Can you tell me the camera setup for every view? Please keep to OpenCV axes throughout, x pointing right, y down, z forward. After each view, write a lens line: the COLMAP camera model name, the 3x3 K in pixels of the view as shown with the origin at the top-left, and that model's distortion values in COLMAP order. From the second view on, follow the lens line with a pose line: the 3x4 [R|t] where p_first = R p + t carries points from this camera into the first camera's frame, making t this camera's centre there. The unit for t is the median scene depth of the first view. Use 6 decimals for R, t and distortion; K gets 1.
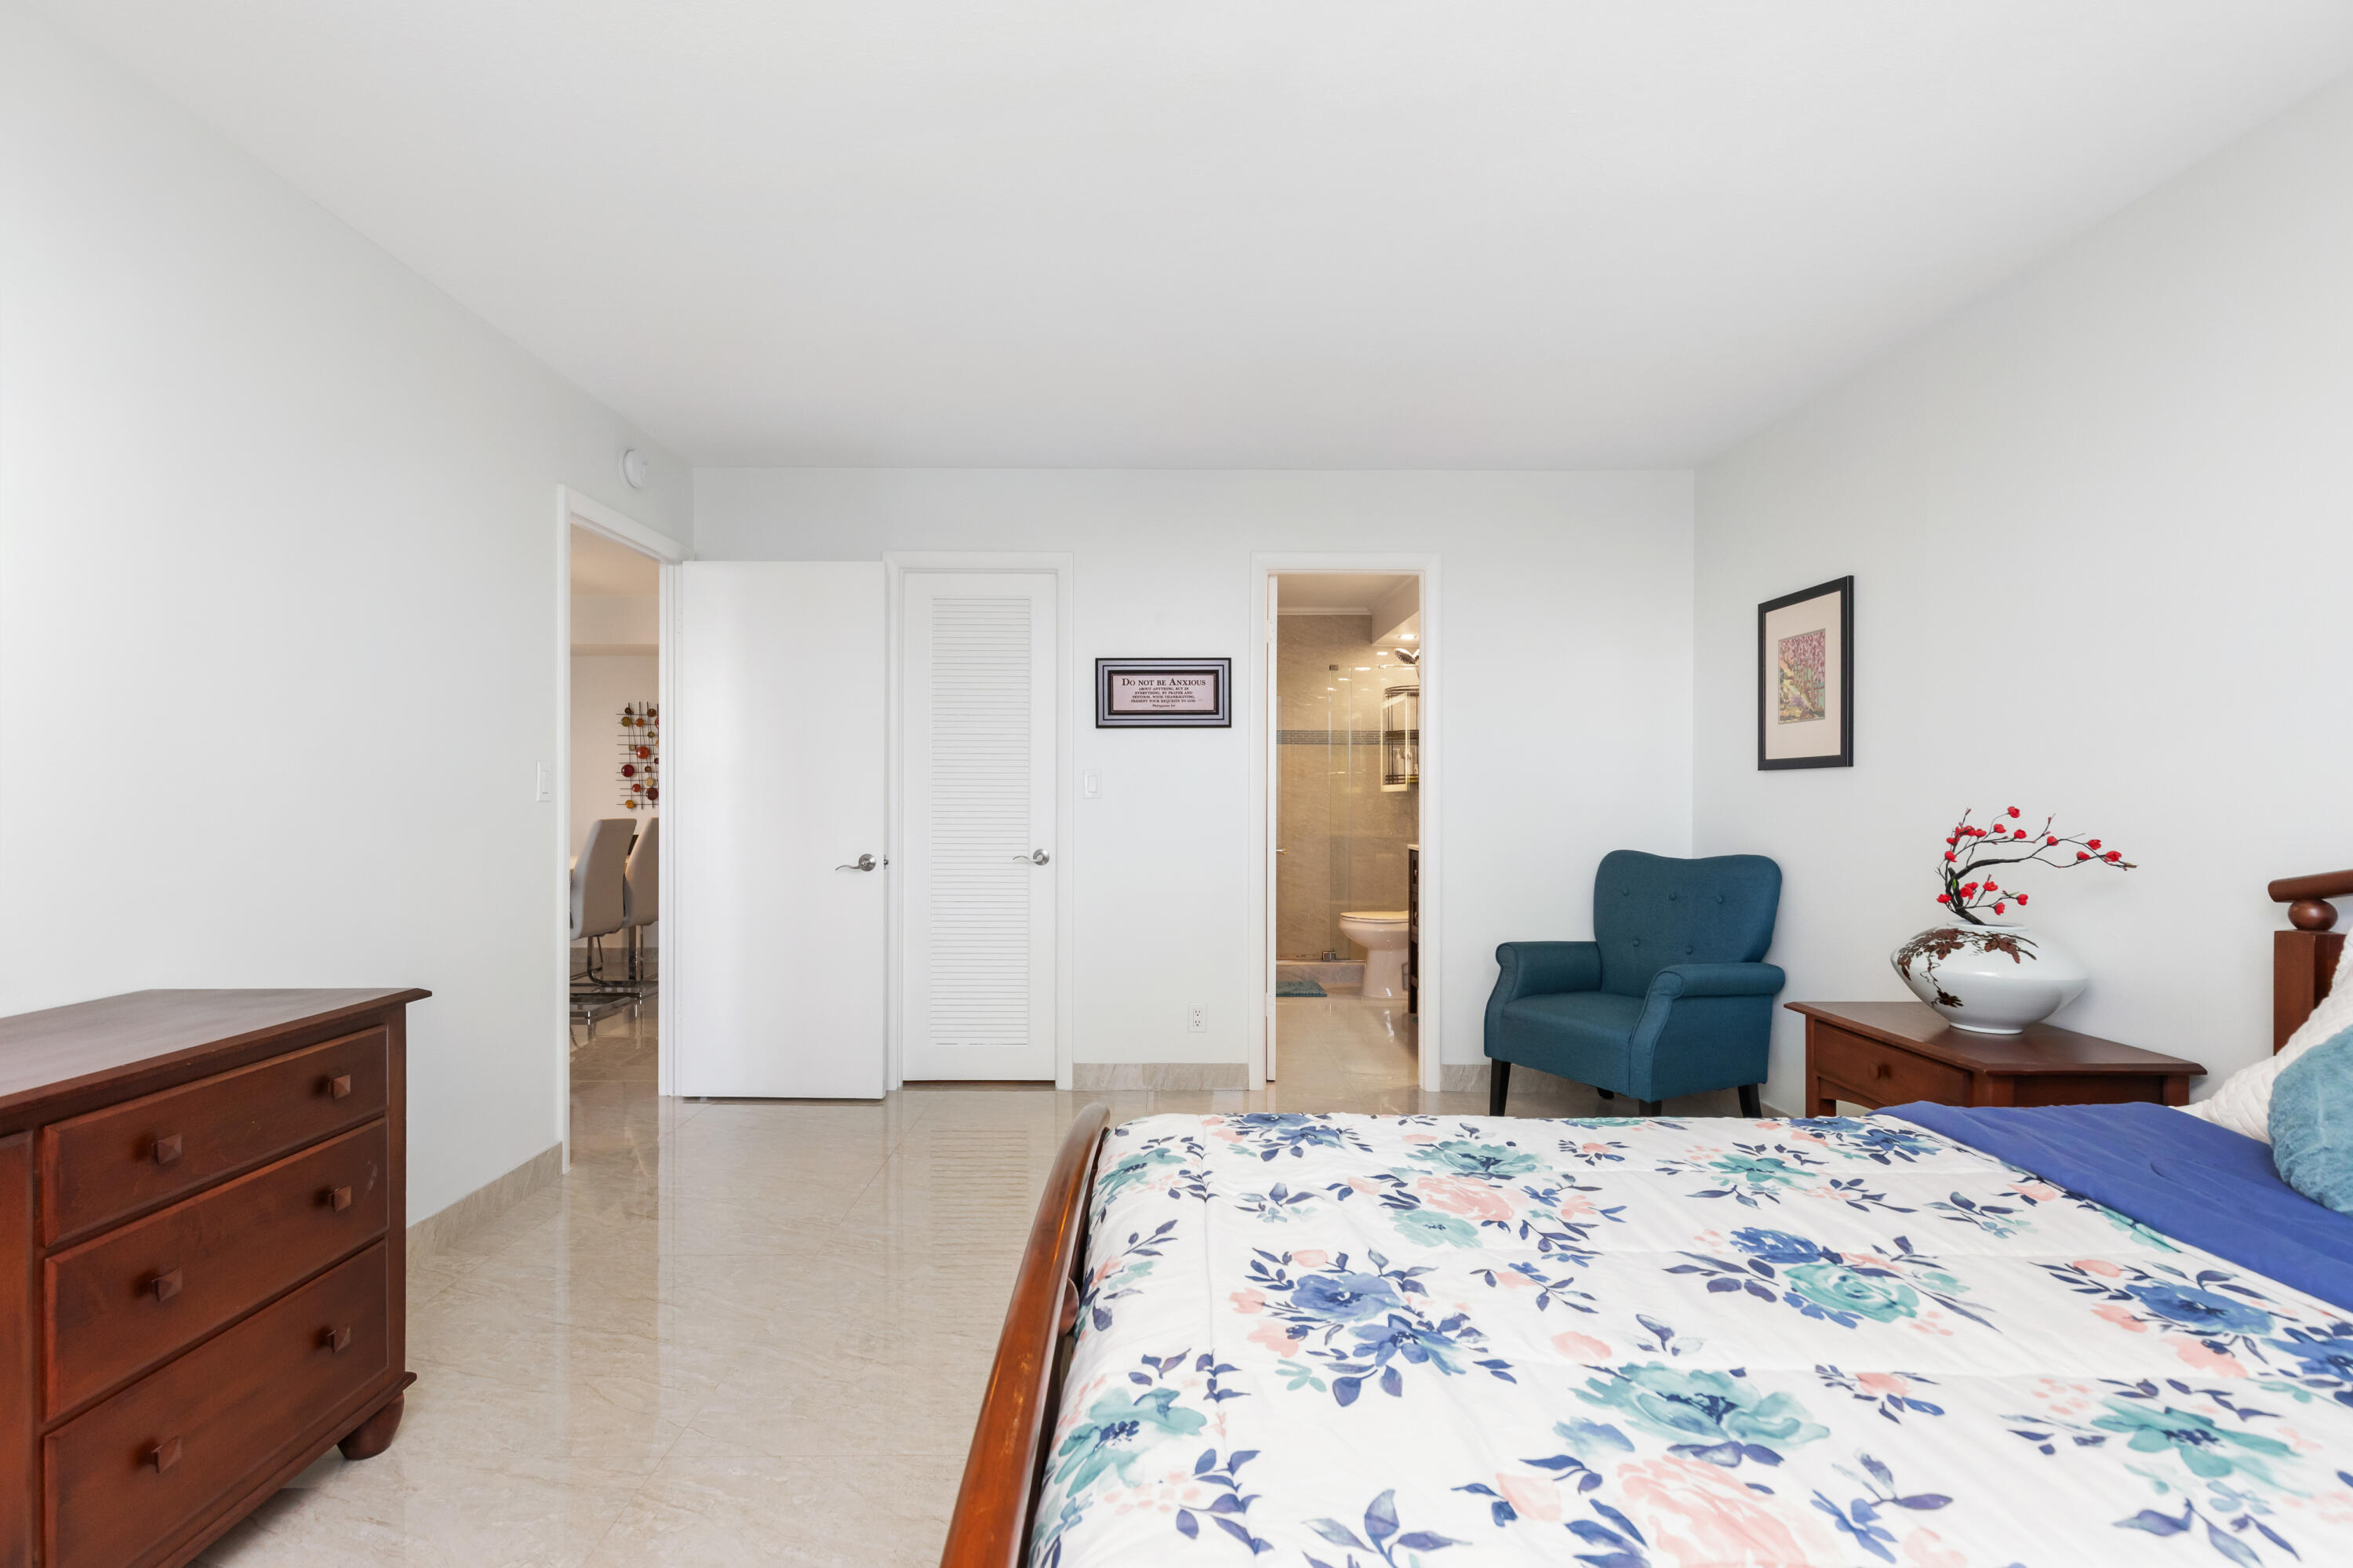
lens RADIAL K [[1073.3, 0, 1176.5], [0, 1073.3, 784.0], [0, 0, 1]] dist [0.026401, 0.000079]
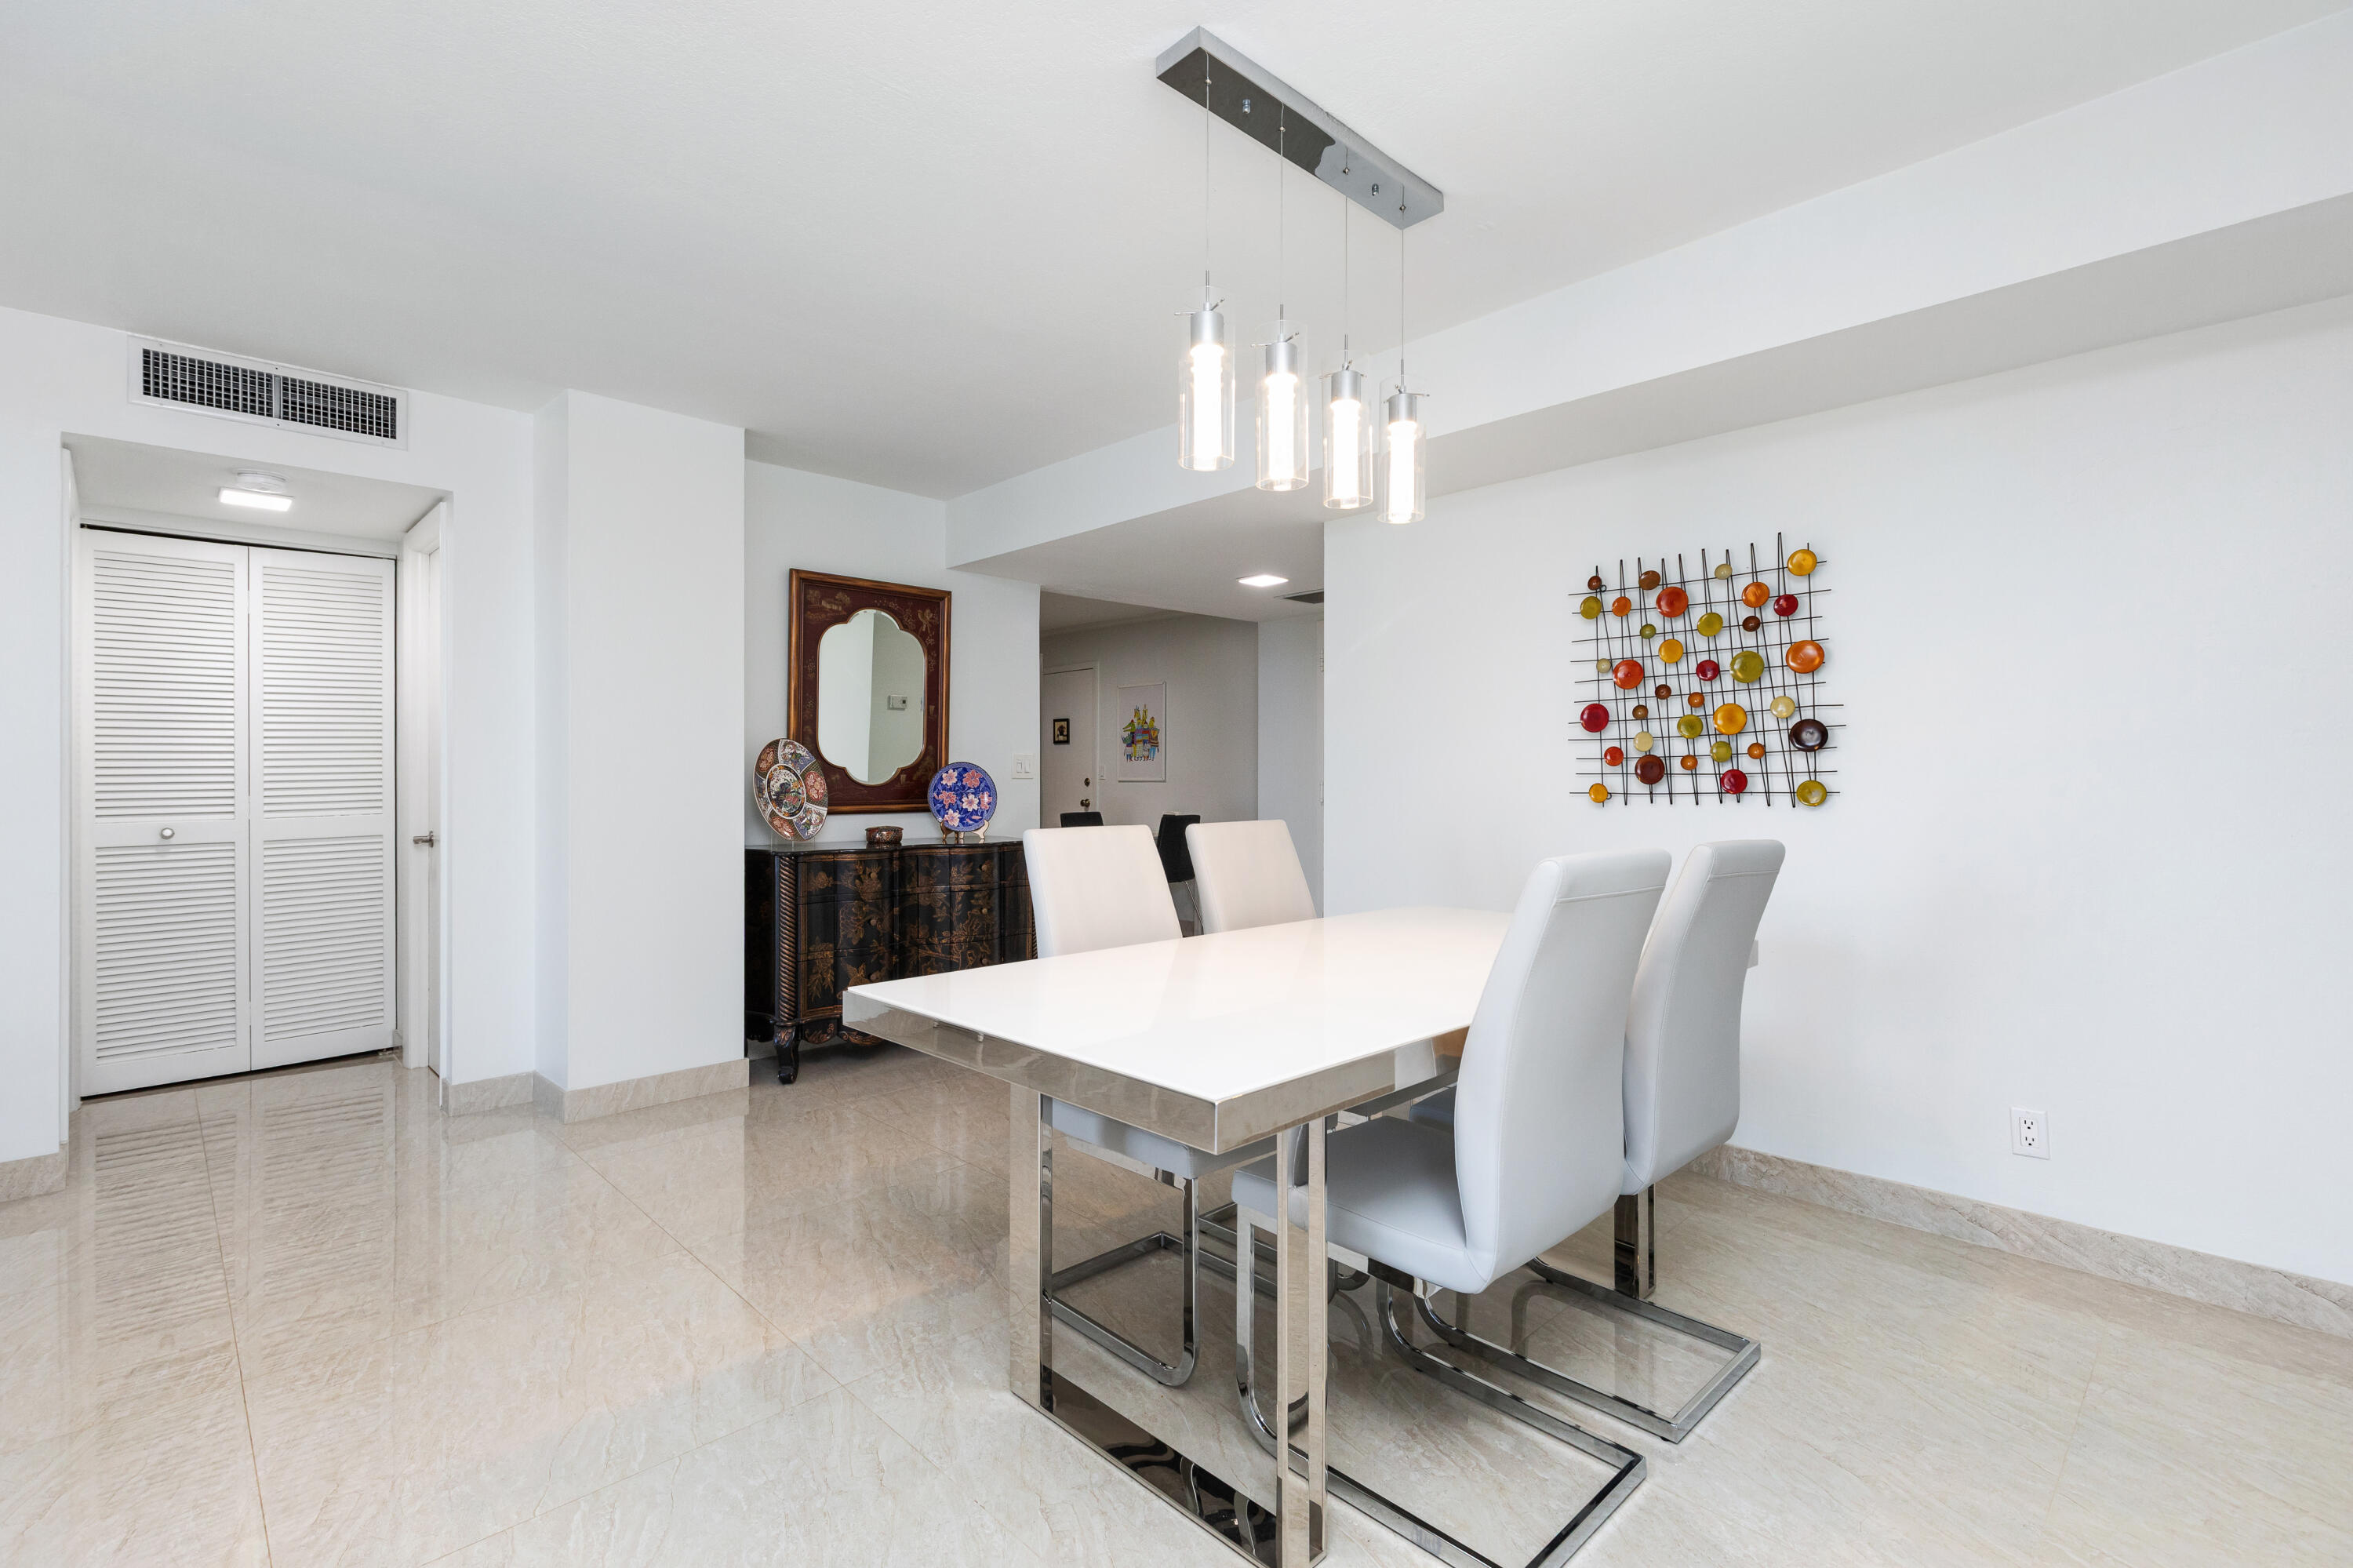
lens RADIAL K [[1073.3, 0, 1176.5], [0, 1073.3, 784.0], [0, 0, 1]] dist [0.026401, 0.000079]
pose [[0.686273, 0.002962, -0.727338, -0.301746], [0.005899, 0.999936, 0.009638, 0.009520], [0.727320, -0.010905, 0.686212, 0.568059]]
